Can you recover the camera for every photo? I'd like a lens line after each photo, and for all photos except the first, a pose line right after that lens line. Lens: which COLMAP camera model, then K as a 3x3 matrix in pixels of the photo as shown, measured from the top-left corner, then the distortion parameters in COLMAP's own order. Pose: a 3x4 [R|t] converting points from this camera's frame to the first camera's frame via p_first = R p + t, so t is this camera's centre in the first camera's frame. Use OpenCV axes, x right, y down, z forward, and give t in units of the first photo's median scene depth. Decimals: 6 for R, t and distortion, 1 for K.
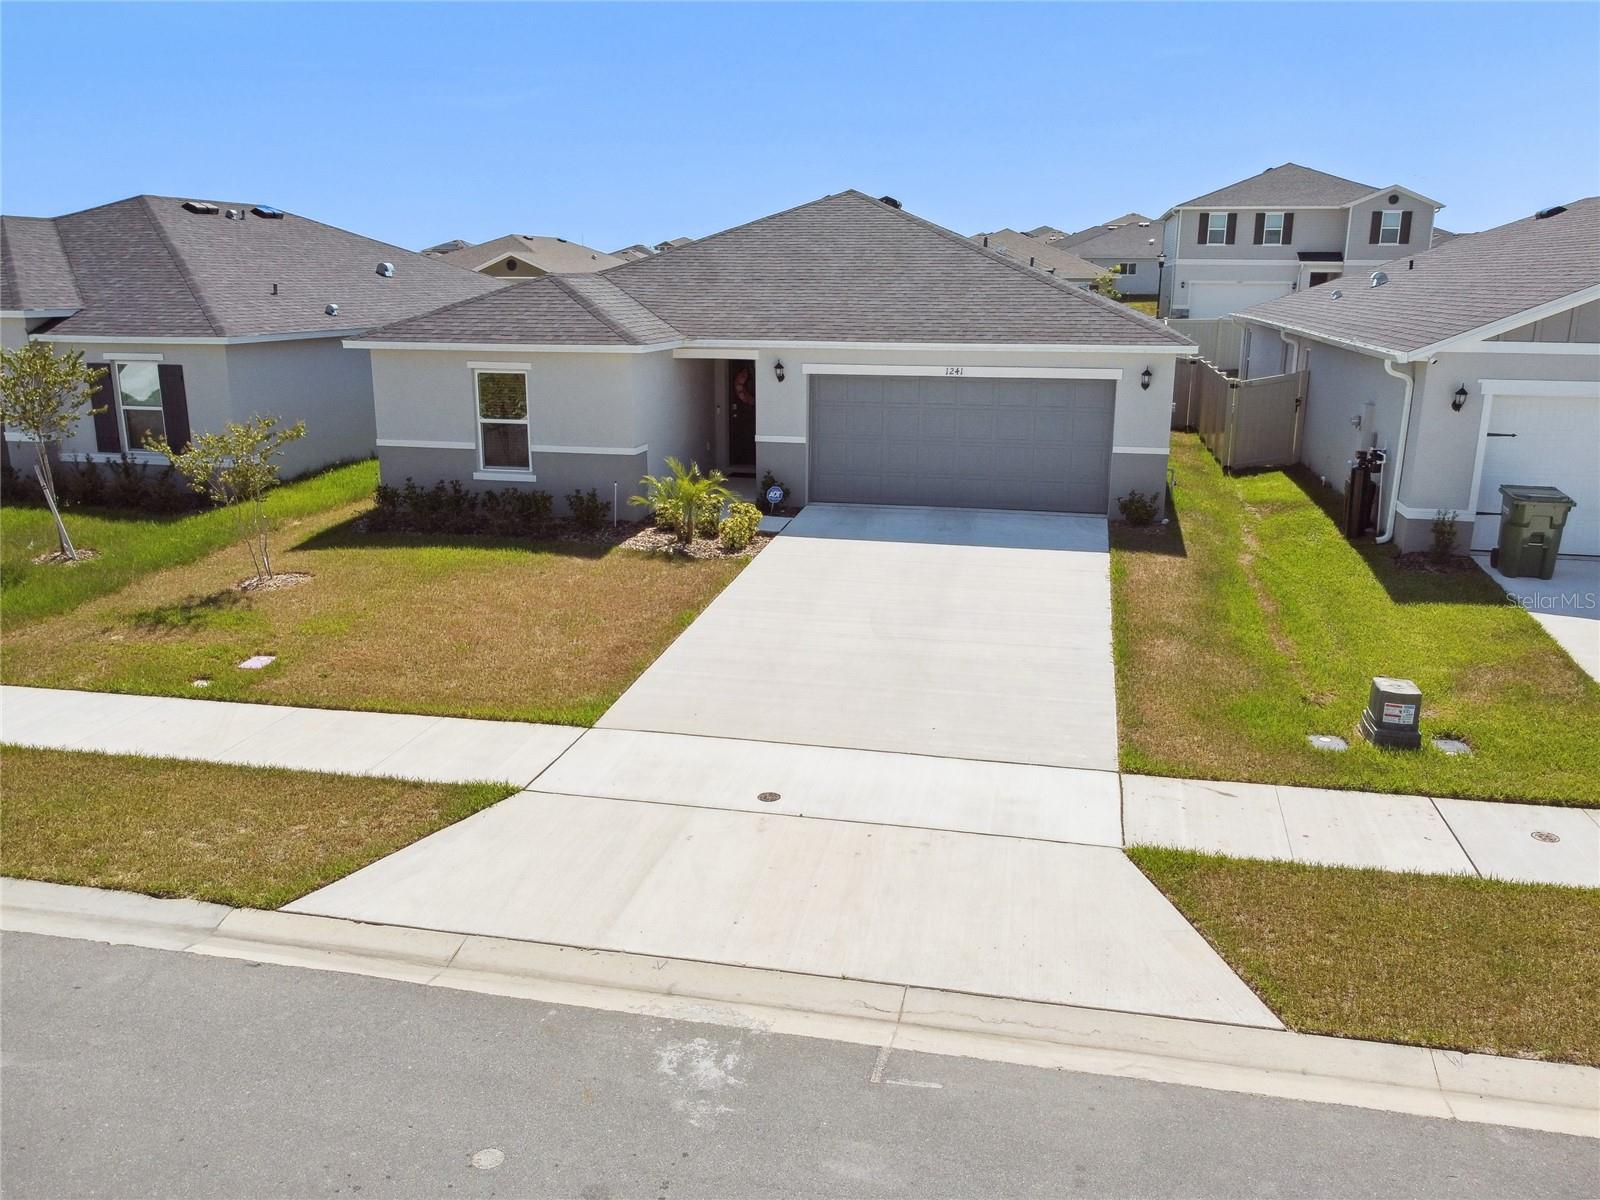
lens RADIAL K [[1268.0, 0, 800.0], [0, 1268.0, 600.0], [0, 0, 1]] dist [-0.005388, 0.004548]
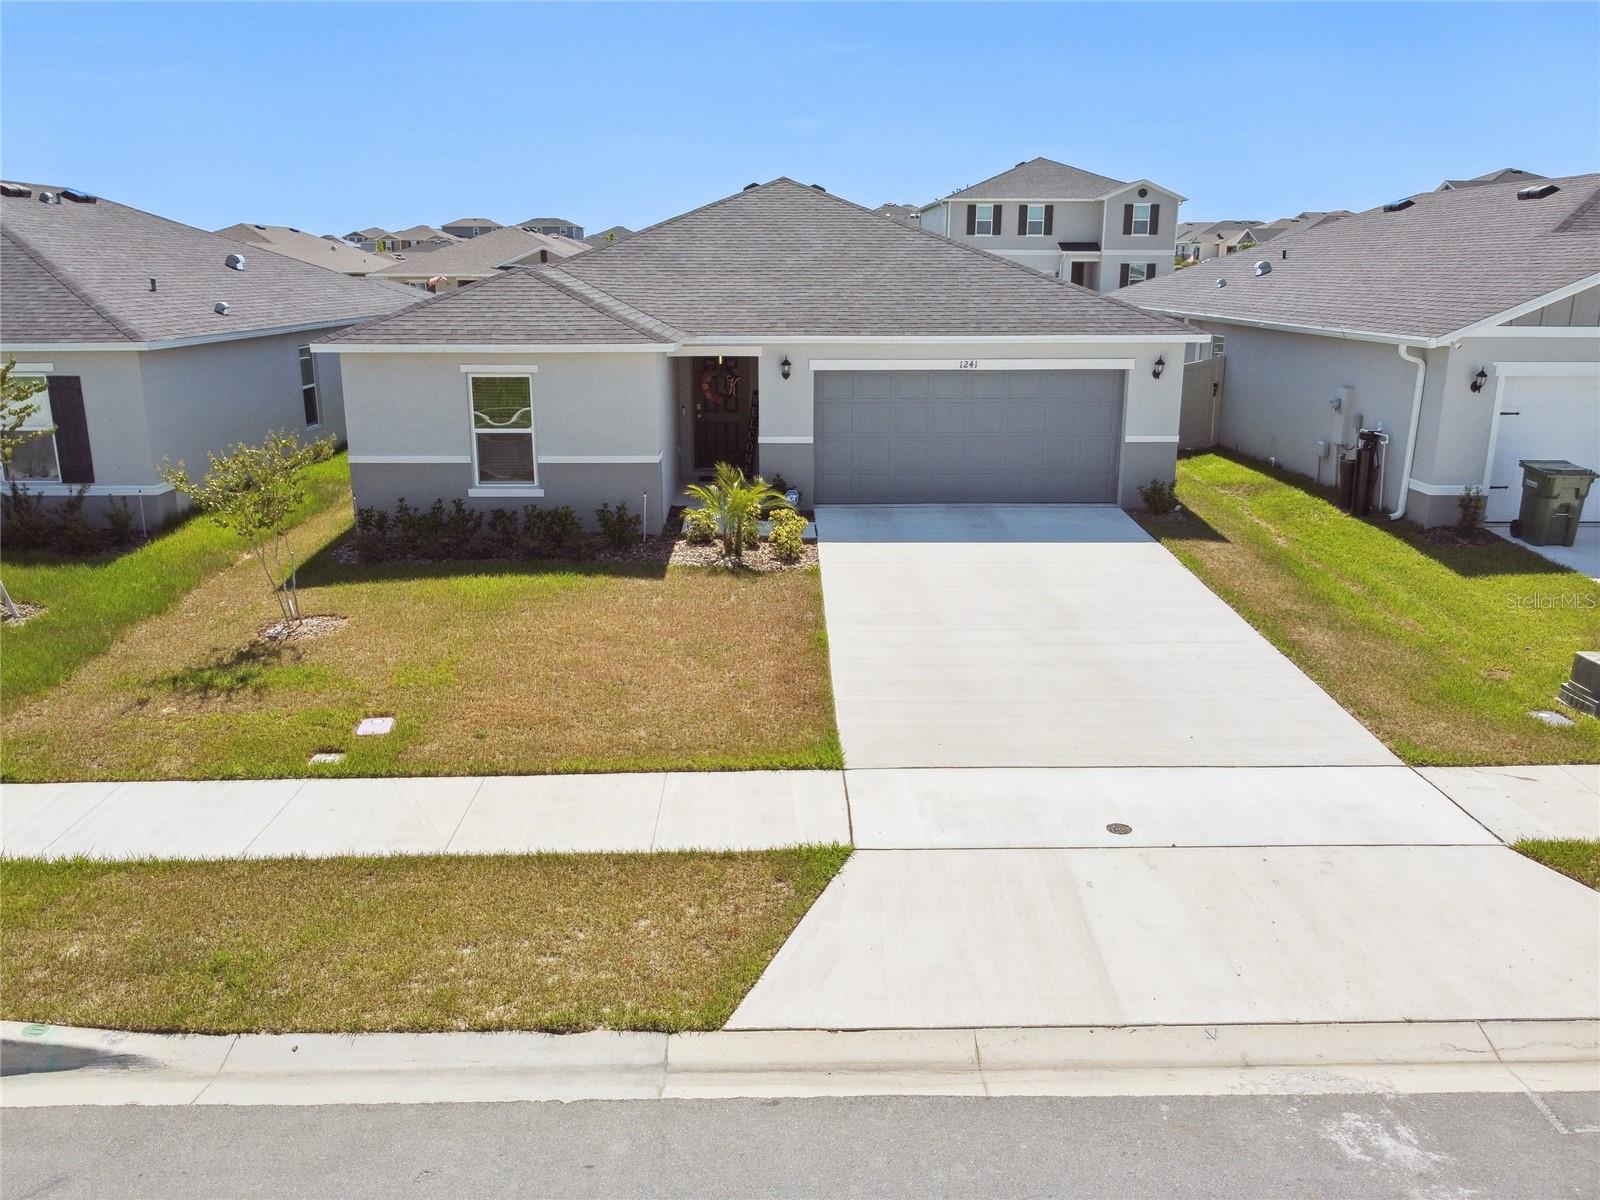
lens RADIAL K [[1268.0, 0, 800.0], [0, 1268.0, 600.0], [0, 0, 1]] dist [-0.005388, 0.004548]
pose [[0.972400, -0.062851, 0.224695, -0.252847], [0.061260, 0.998023, 0.014051, -0.022232], [-0.225134, 0.000102, 0.974328, 0.082004]]
